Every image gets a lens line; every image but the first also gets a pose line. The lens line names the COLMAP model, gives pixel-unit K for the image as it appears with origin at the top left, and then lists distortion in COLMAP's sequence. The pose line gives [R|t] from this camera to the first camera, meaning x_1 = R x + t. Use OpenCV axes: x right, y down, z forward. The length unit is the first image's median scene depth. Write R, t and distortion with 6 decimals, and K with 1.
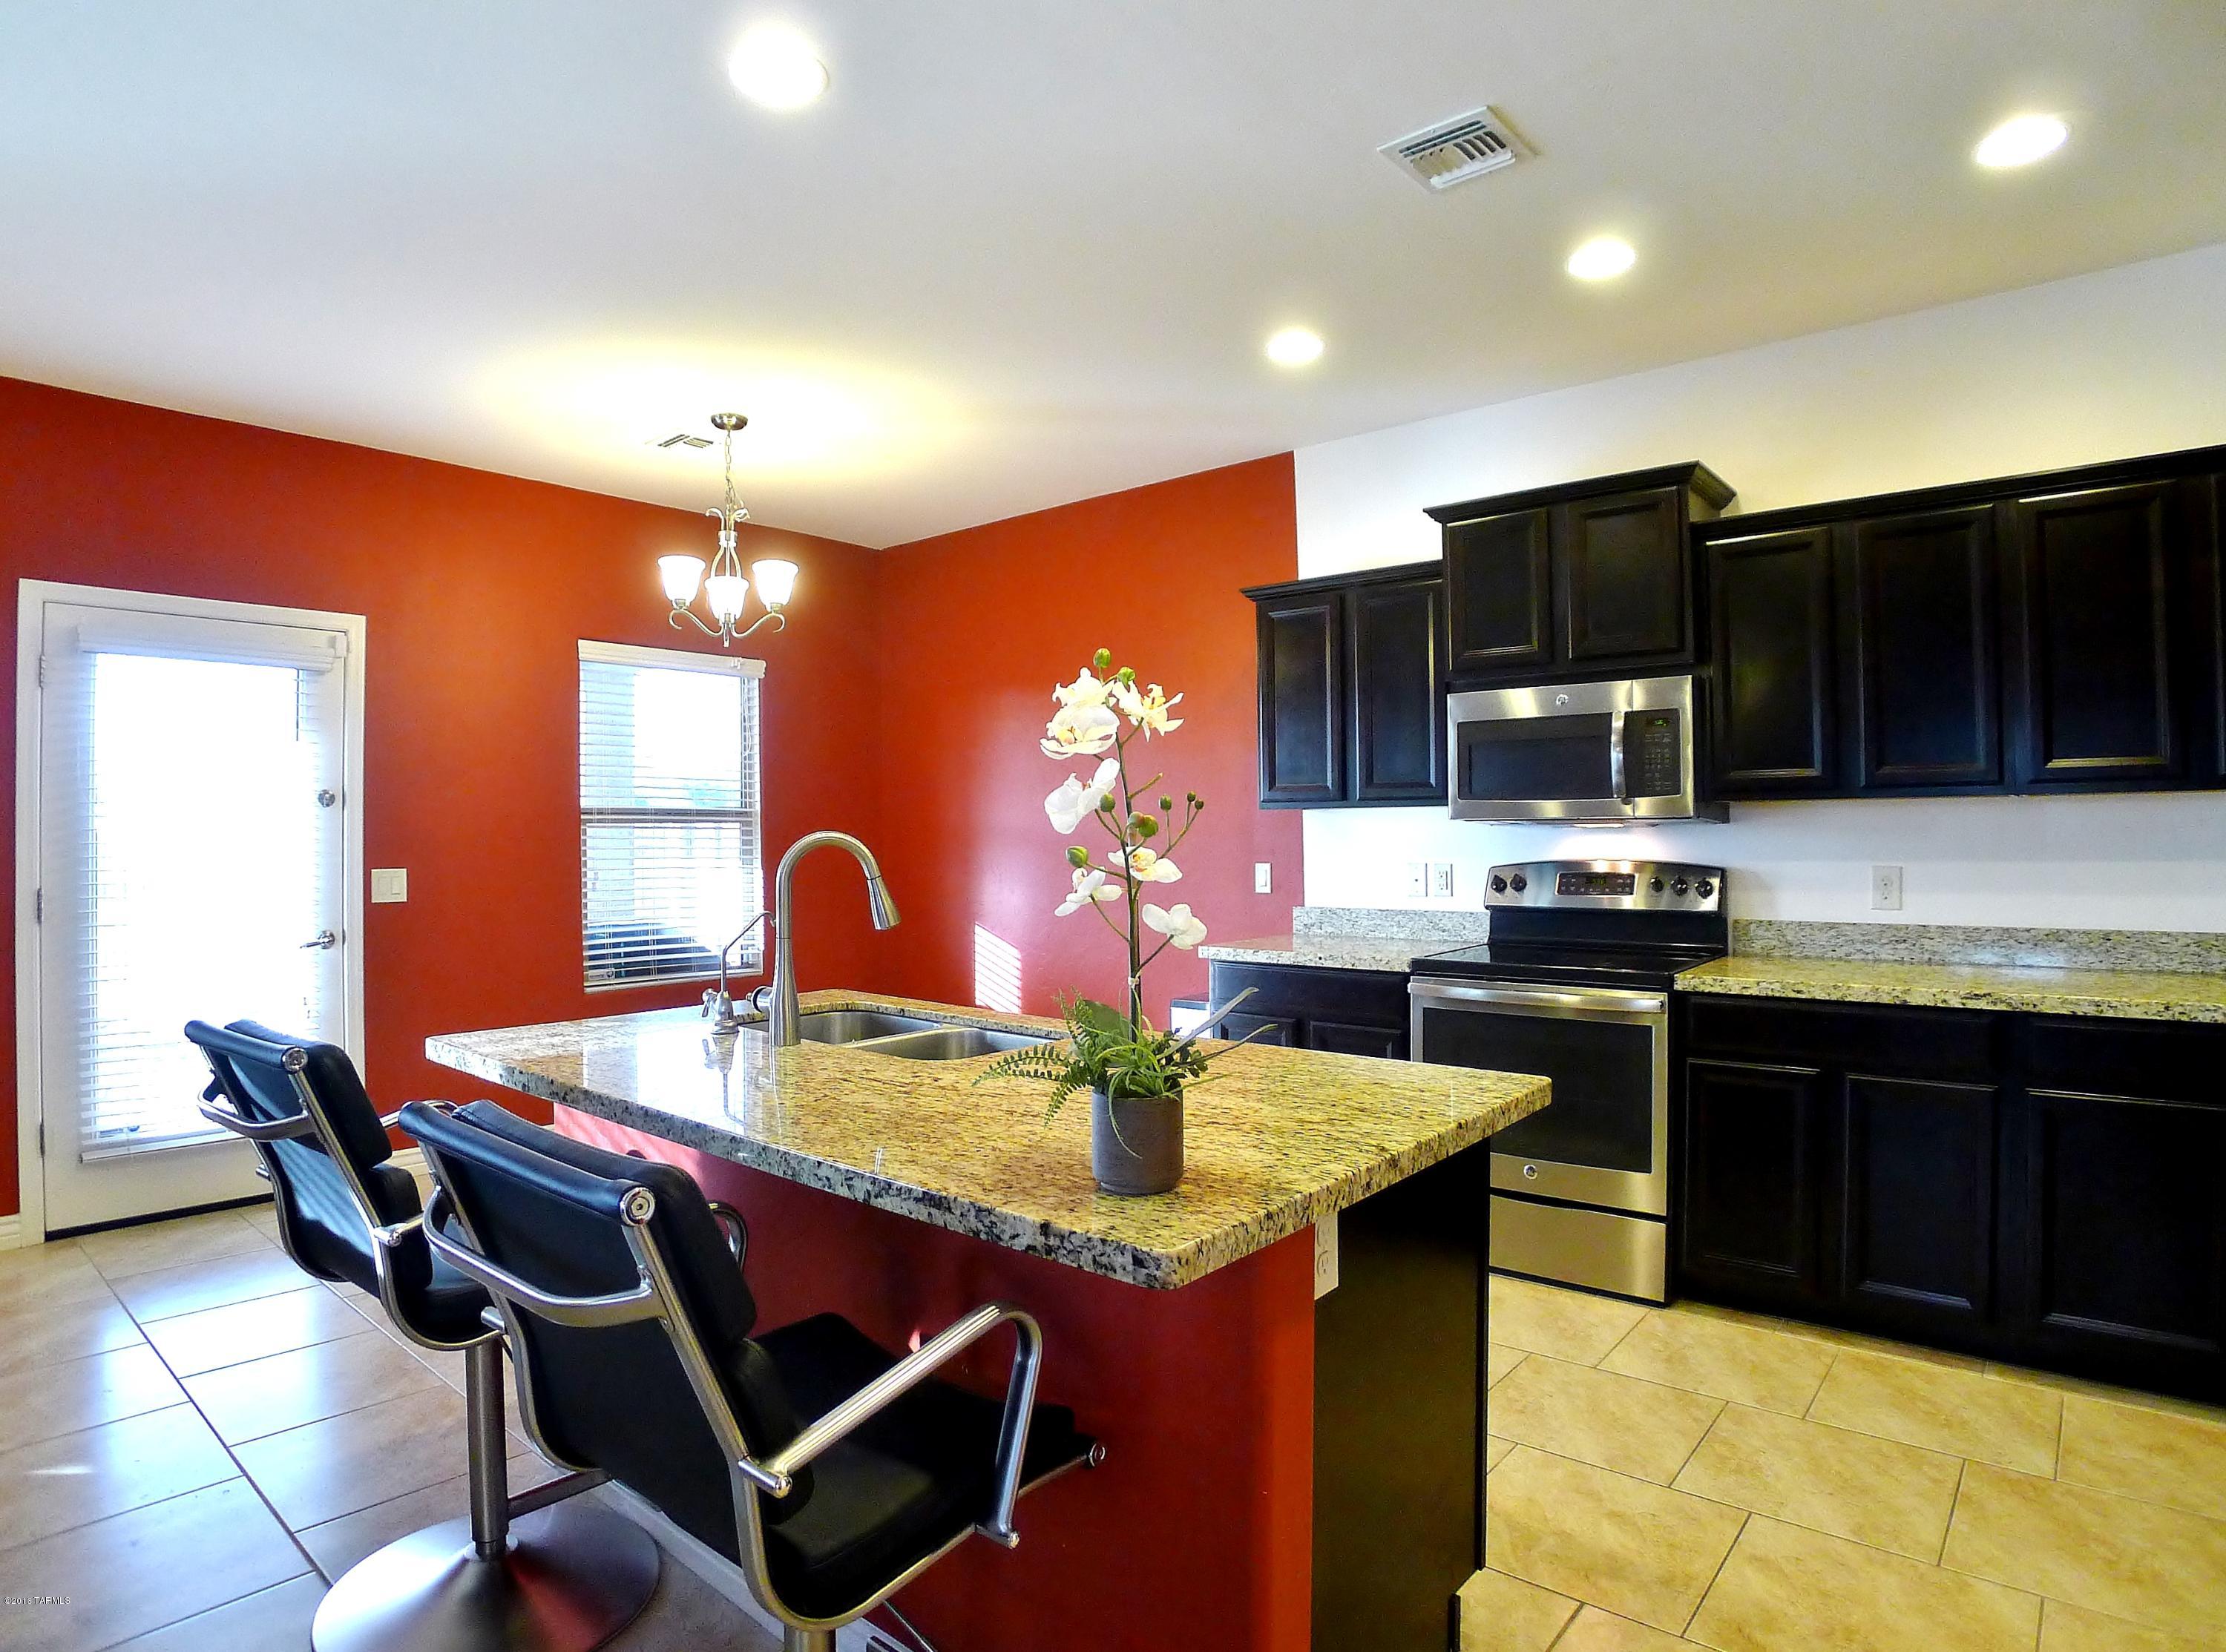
lens RADIAL K [[1217.5, 0, 1074.1], [0, 1217.5, 834.0], [0, 0, 1]] dist [-0.093247, 0.019255]
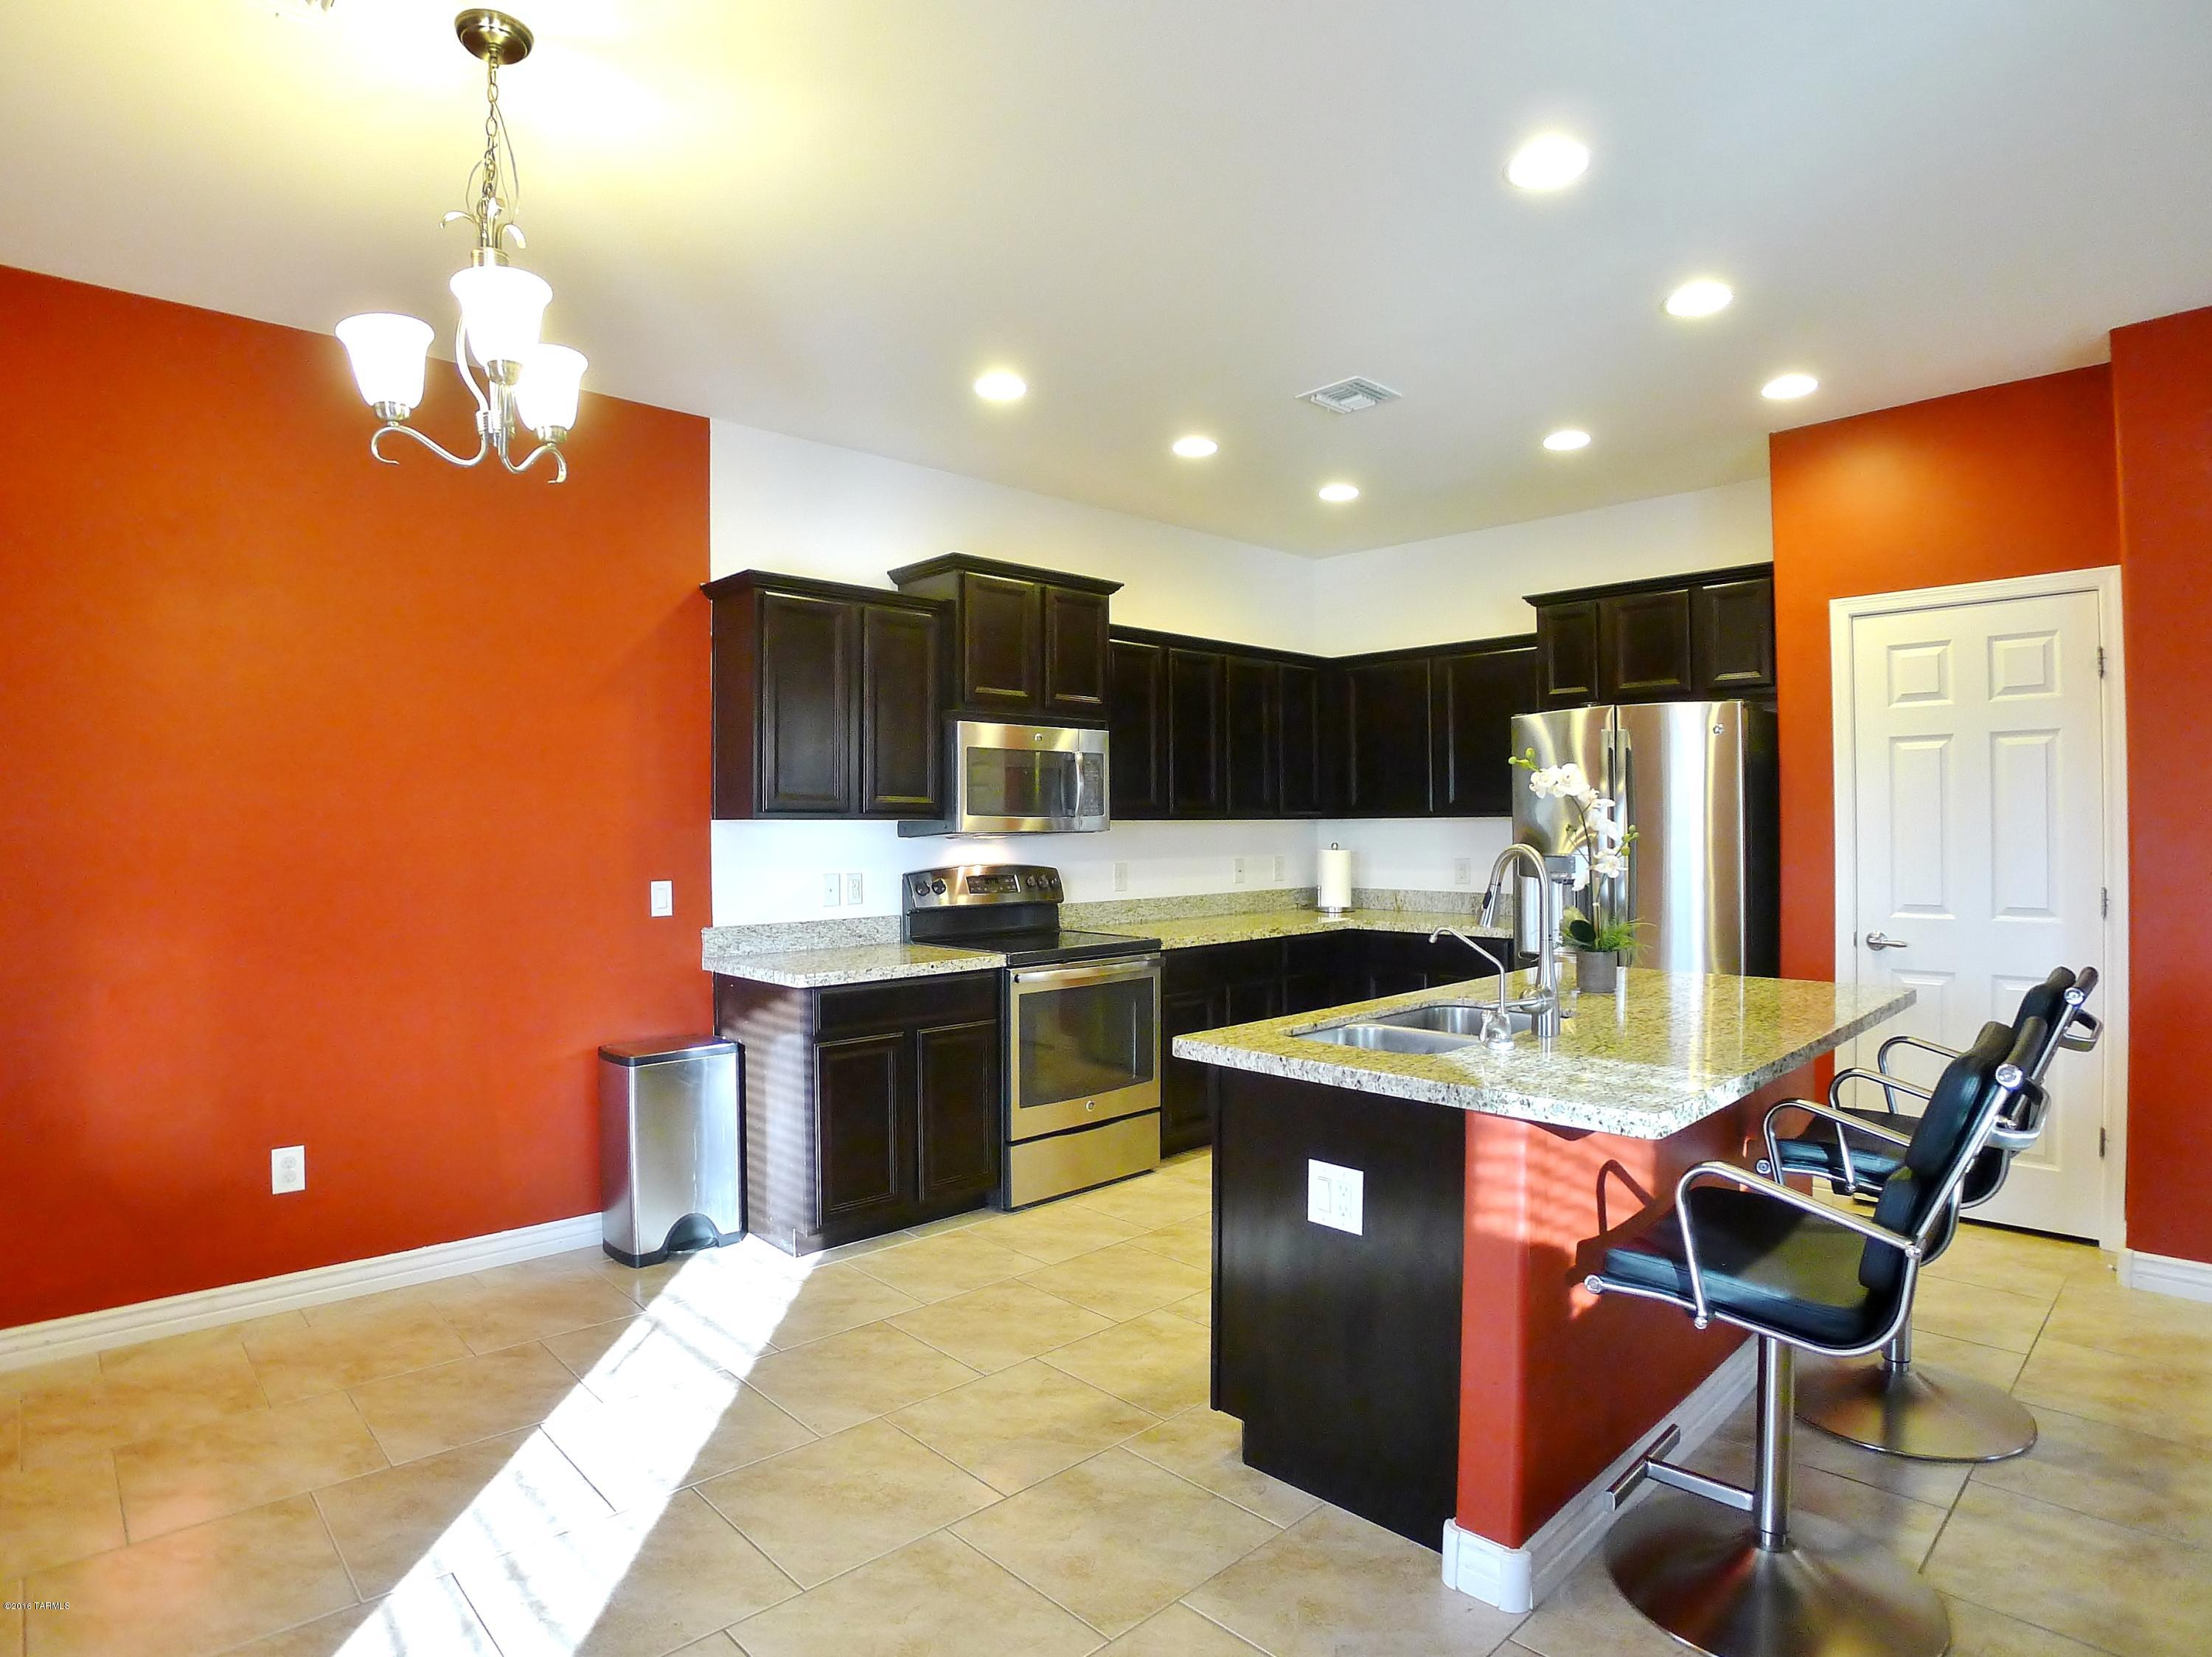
lens RADIAL K [[1209.4, 0, 1071.2], [0, 1209.4, 828.6], [0, 0, 1]] dist [-0.092347, 0.020522]
pose [[0.111871, 0.008179, 0.993689, -0.808139], [0.006582, 0.999938, -0.008972, -0.004442], [-0.993701, 0.007544, 0.111811, 0.771449]]
